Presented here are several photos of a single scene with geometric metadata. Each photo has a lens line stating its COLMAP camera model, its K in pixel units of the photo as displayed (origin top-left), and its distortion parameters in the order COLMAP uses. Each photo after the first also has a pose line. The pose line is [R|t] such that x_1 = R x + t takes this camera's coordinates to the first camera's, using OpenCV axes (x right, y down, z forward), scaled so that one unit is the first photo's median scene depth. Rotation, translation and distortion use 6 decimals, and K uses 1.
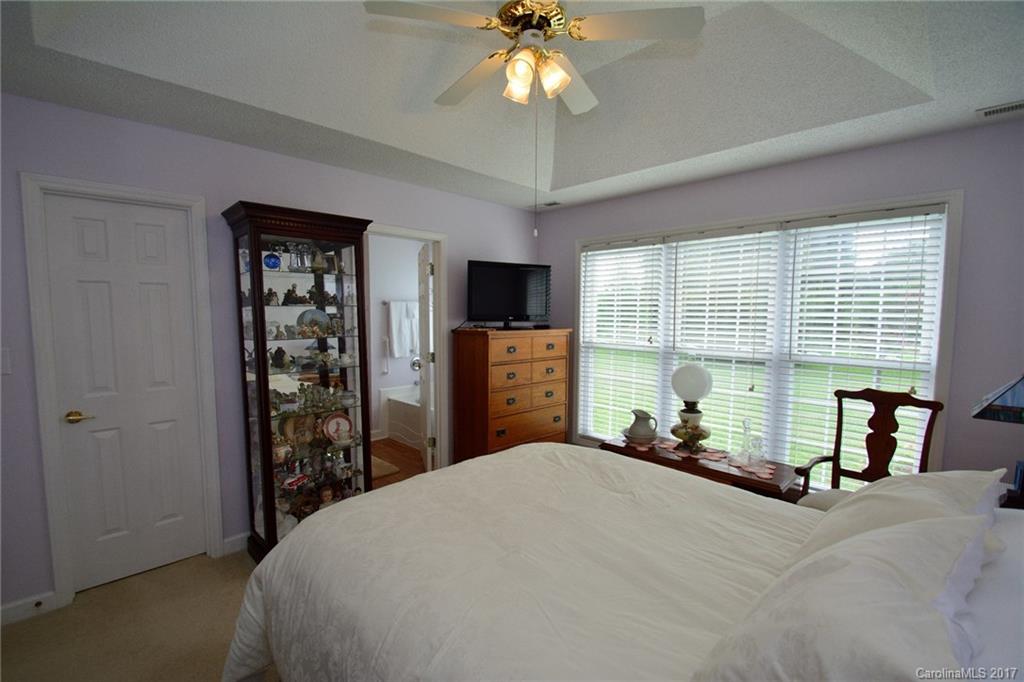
lens RADIAL K [[448.0, 0, 502.4], [0, 448.0, 349.0], [0, 0, 1]] dist [0.011737, -0.016509]
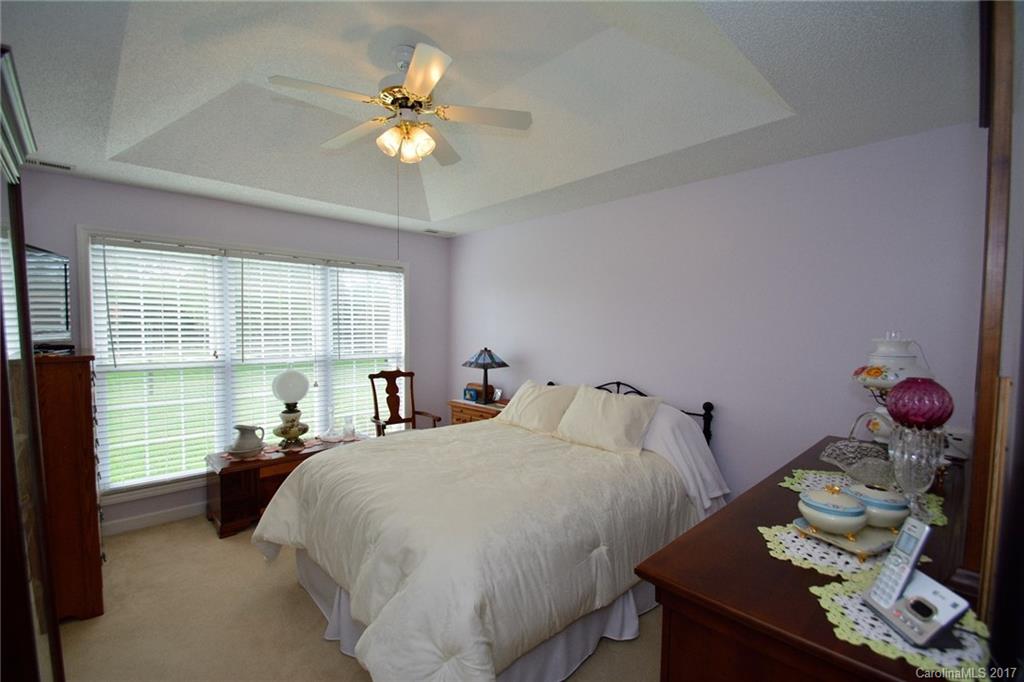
lens RADIAL K [[448.0, 0, 502.4], [0, 448.0, 349.0], [0, 0, 1]] dist [0.011737, -0.016509]
pose [[0.018373, -0.055175, 0.998308, -0.822648], [0.076229, 0.995647, 0.053625, -0.047661], [-0.996921, 0.075115, 0.022499, 0.493663]]
